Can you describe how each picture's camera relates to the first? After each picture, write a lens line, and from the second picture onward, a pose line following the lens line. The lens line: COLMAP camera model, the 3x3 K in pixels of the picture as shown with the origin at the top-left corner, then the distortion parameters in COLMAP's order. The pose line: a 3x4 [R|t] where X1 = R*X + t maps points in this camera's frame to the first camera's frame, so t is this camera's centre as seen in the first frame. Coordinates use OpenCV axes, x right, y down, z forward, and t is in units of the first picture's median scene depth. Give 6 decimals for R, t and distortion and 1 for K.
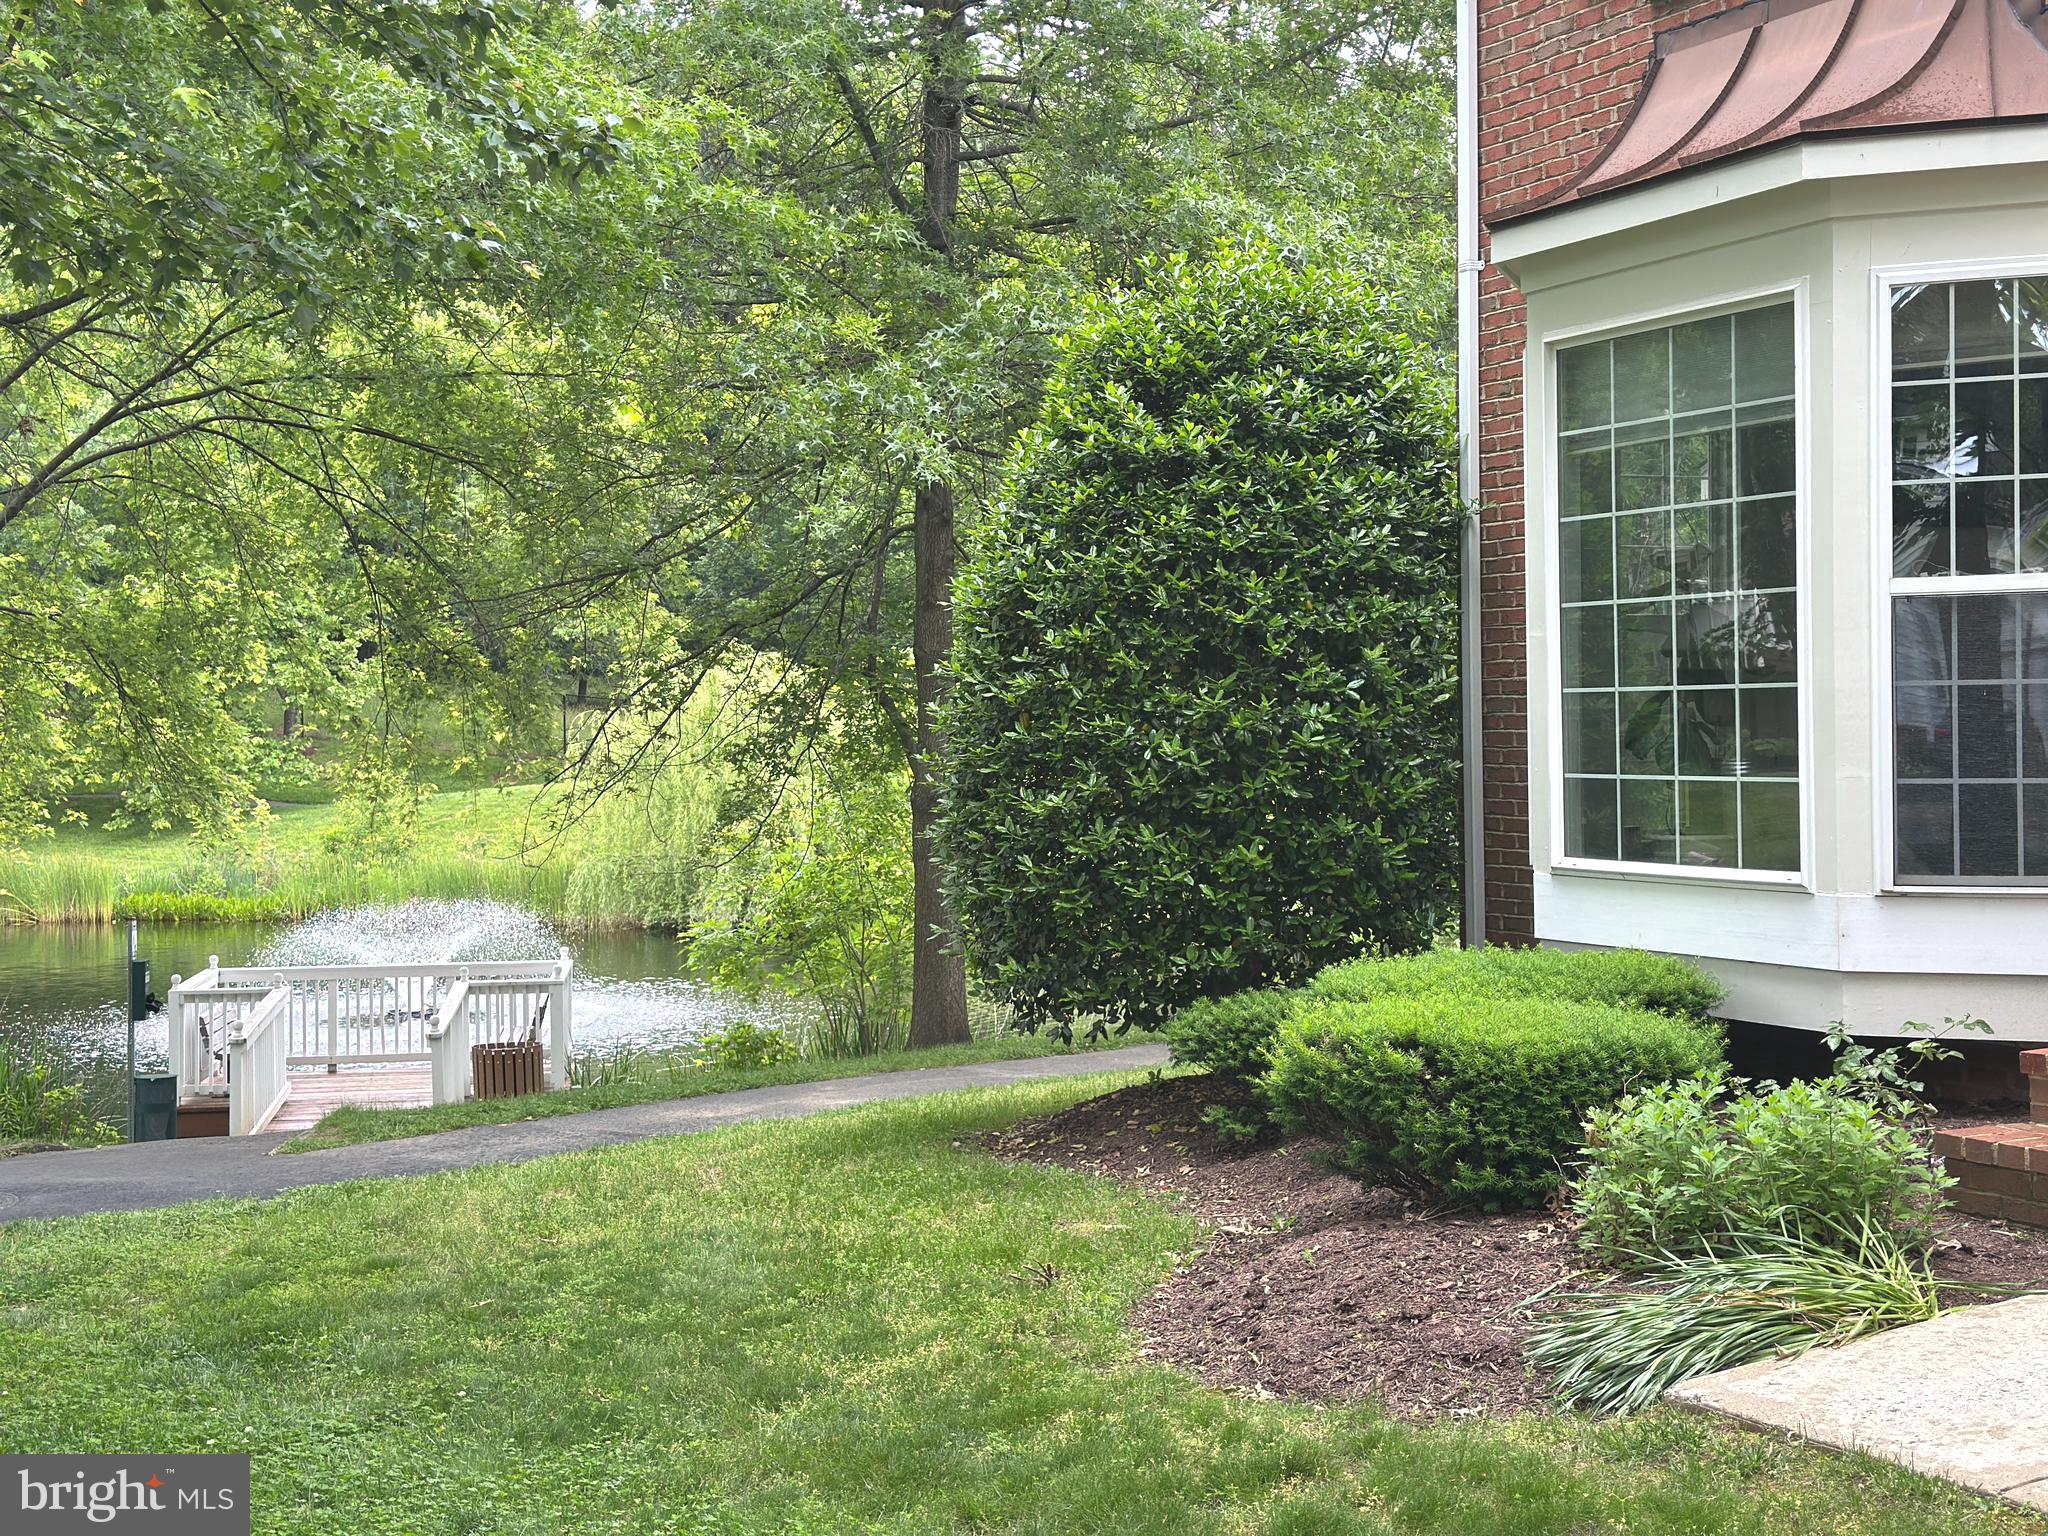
lens RADIAL K [[2849.2, 0, 1024.0], [0, 2849.2, 768.0], [0, 0, 1]] dist [0.138679, -0.001719]
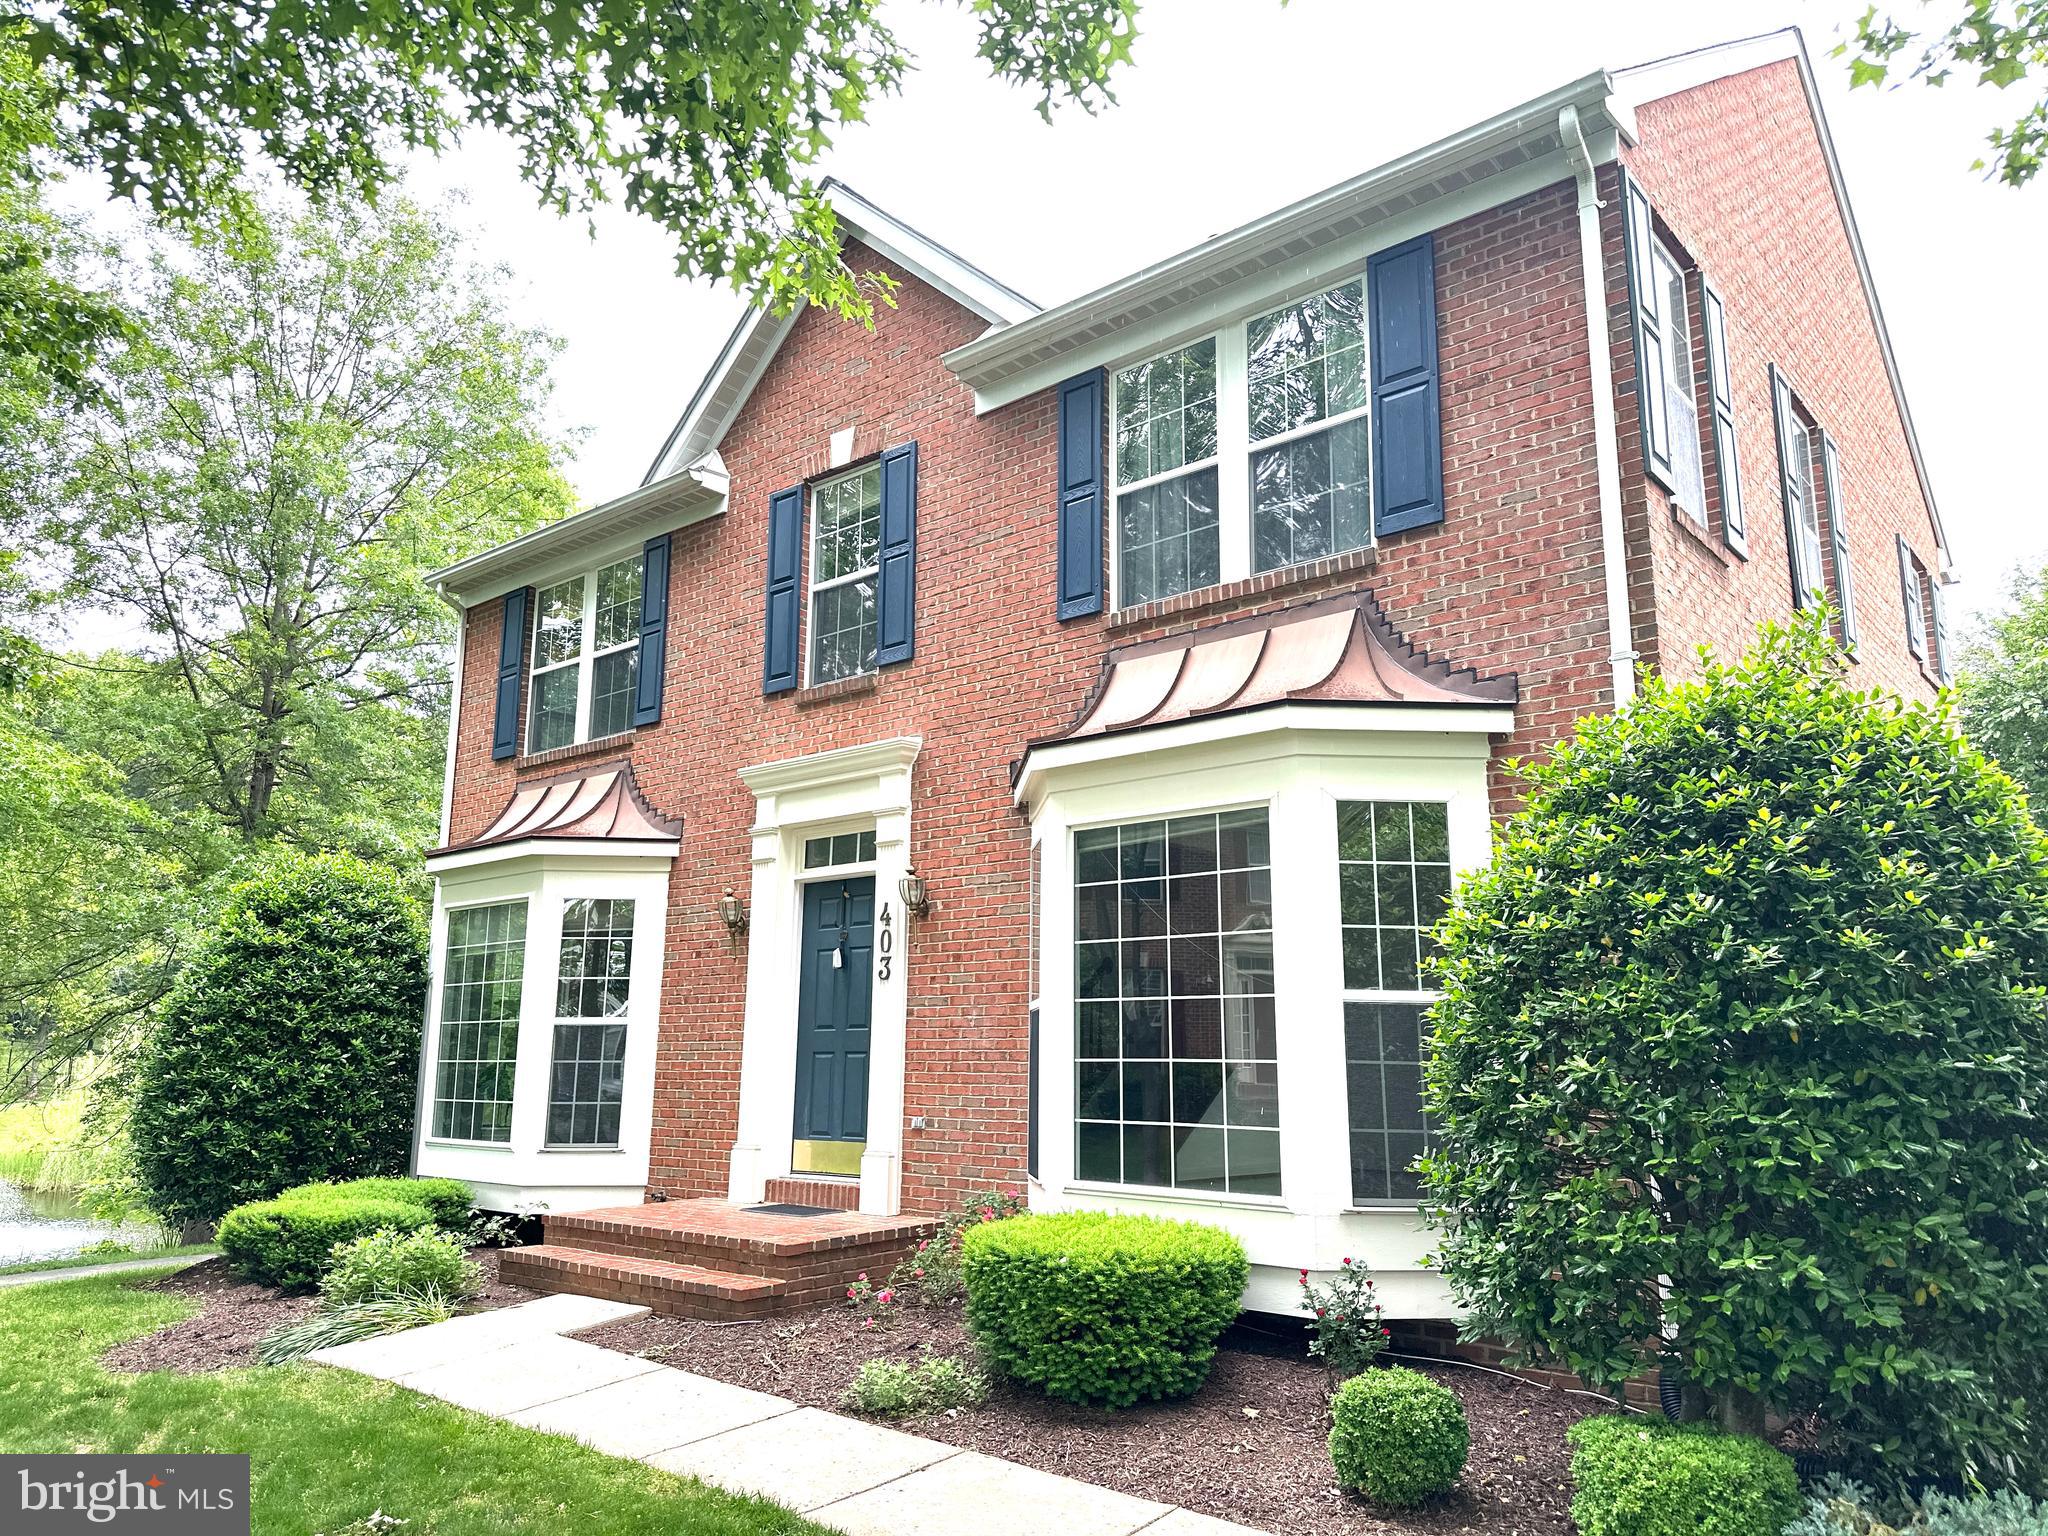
lens RADIAL K [[1449.1, 0, 1030.4], [0, 1449.1, 772.5], [0, 0, 1]] dist [0.145614, -0.208929]
pose [[0.925171, 0.100833, 0.365911, 0.162656], [-0.018394, 0.974844, -0.222127, 0.001729], [-0.379104, 0.198775, 0.903752, -0.267705]]
